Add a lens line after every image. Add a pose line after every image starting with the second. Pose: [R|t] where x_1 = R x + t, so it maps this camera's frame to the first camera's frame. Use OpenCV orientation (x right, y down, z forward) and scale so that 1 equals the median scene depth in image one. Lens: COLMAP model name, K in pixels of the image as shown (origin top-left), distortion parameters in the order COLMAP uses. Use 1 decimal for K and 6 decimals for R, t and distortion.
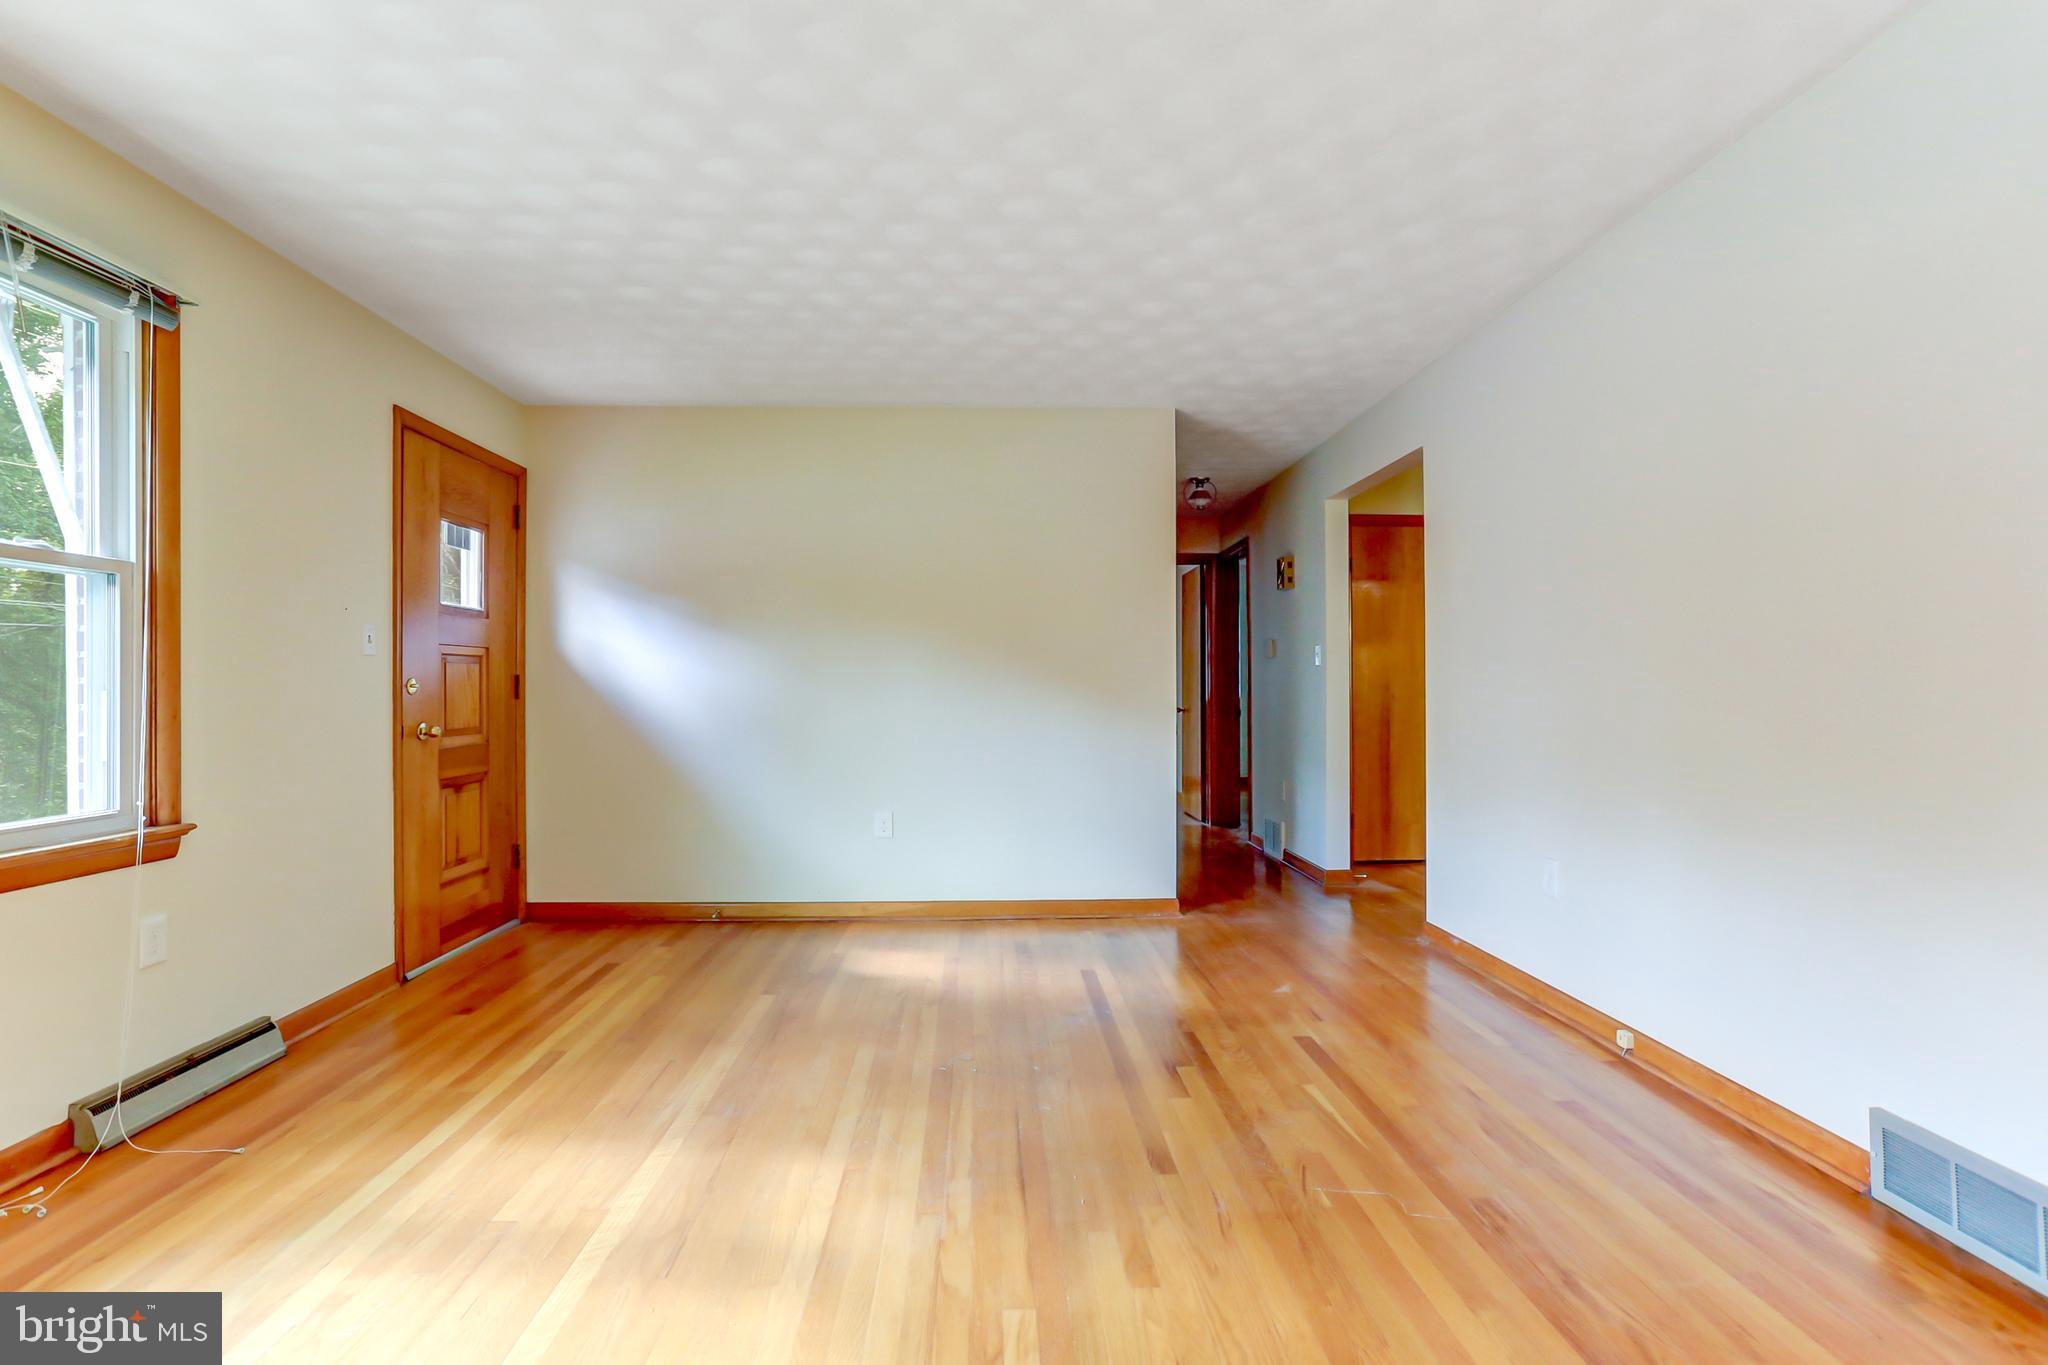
lens RADIAL K [[1020.4, 0, 1011.9], [0, 1020.4, 681.7], [0, 0, 1]] dist [-0.047194, 0.029834]
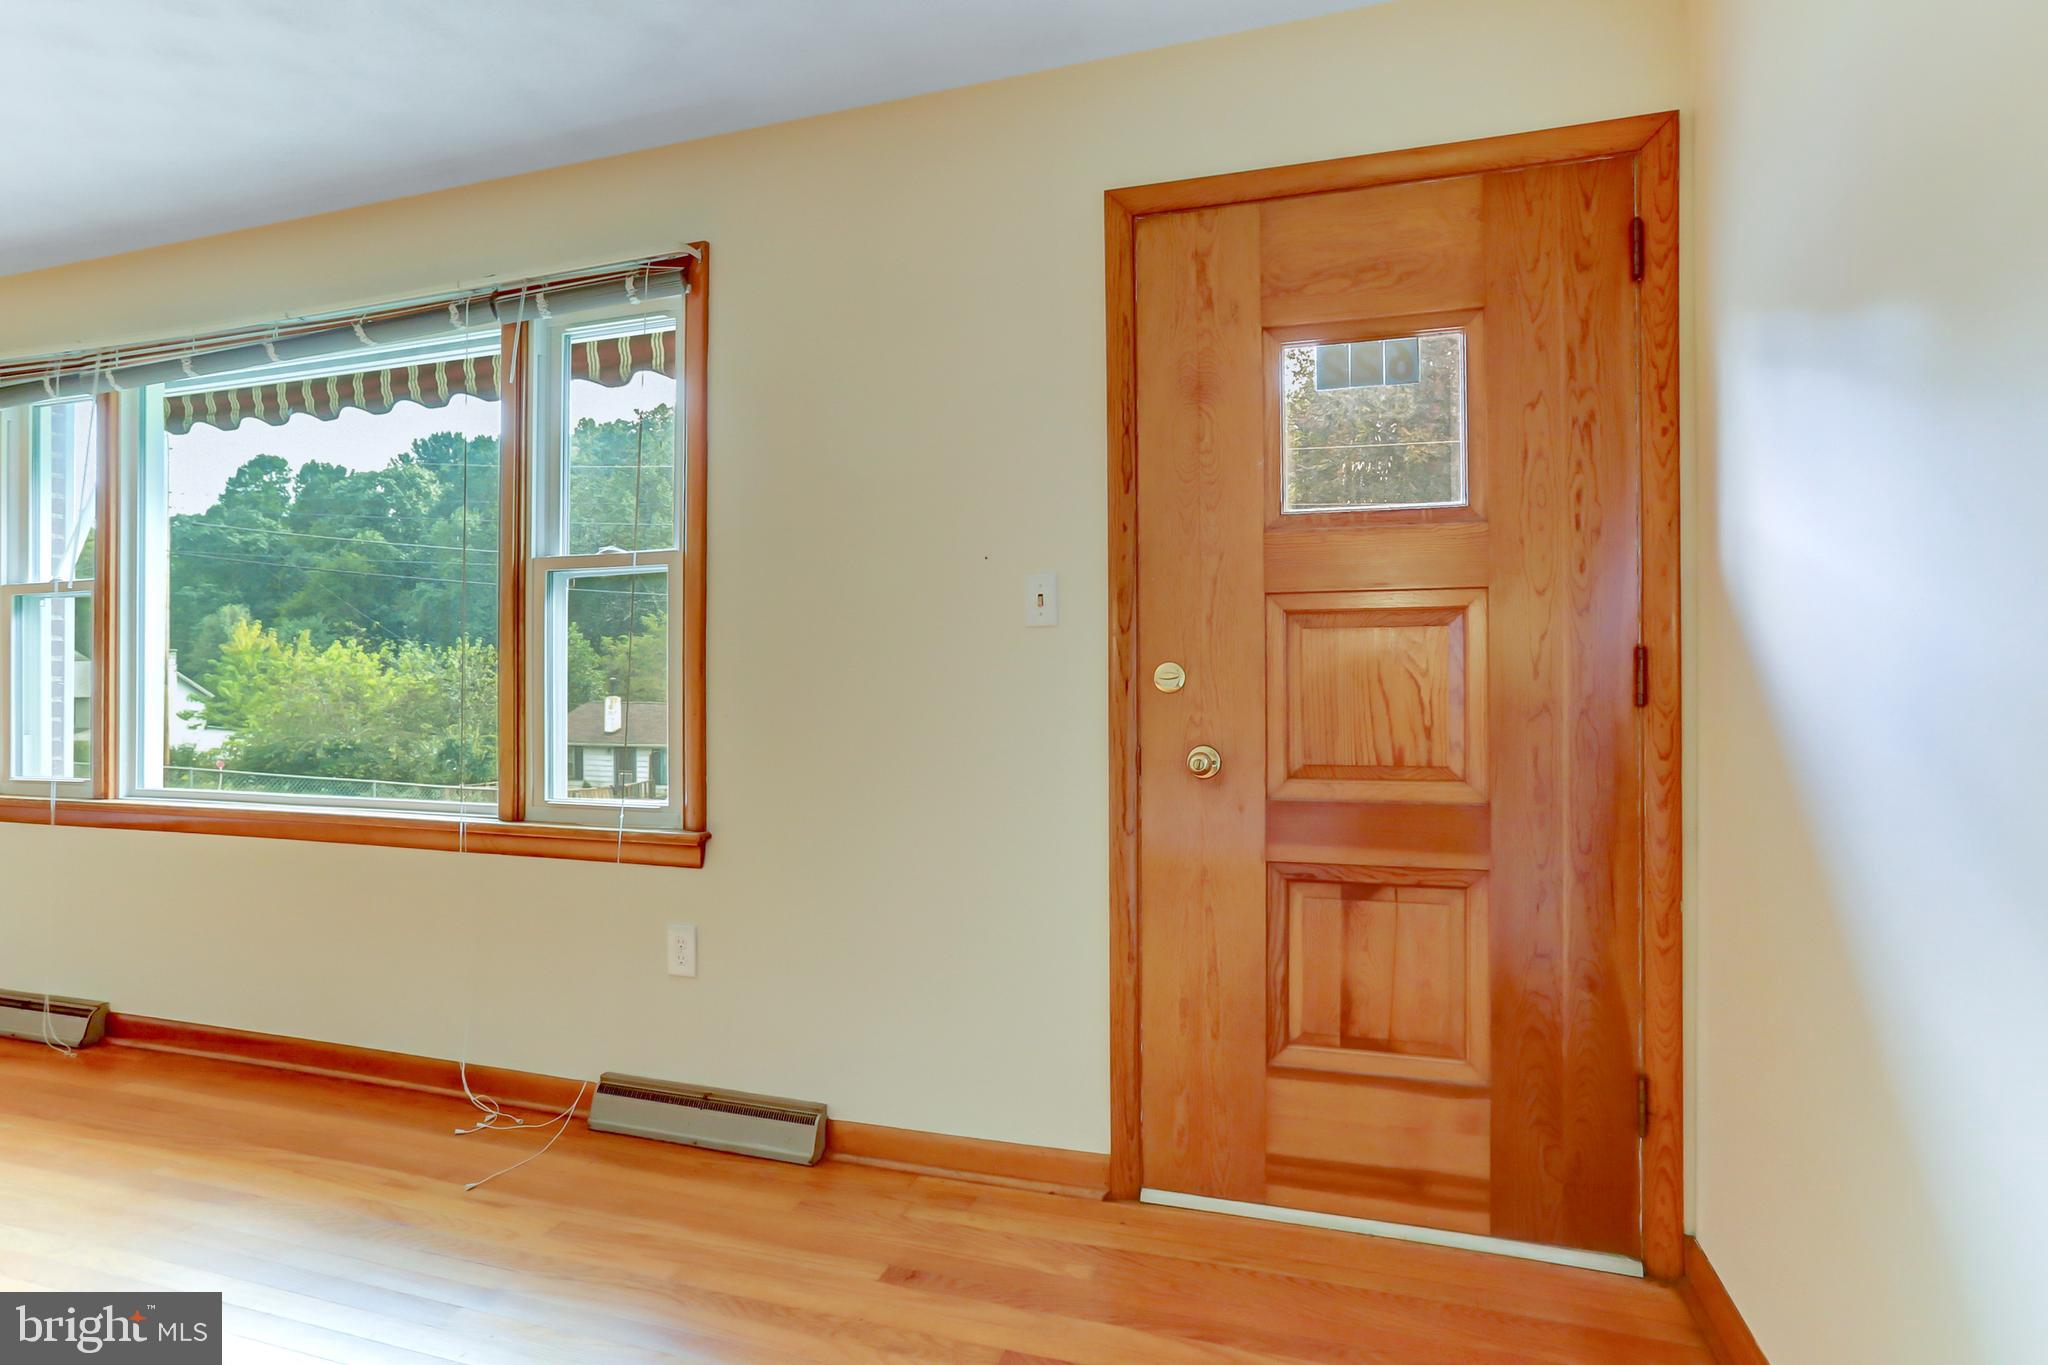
lens RADIAL K [[1020.4, 0, 1011.9], [0, 1020.4, 681.7], [0, 0, 1]] dist [-0.047194, 0.029834]
pose [[-0.329174, 0.001354, -0.944268, -0.051375], [0.006387, 0.999979, -0.000792, 0.008180], [0.944248, -0.006292, -0.329176, 1.270533]]
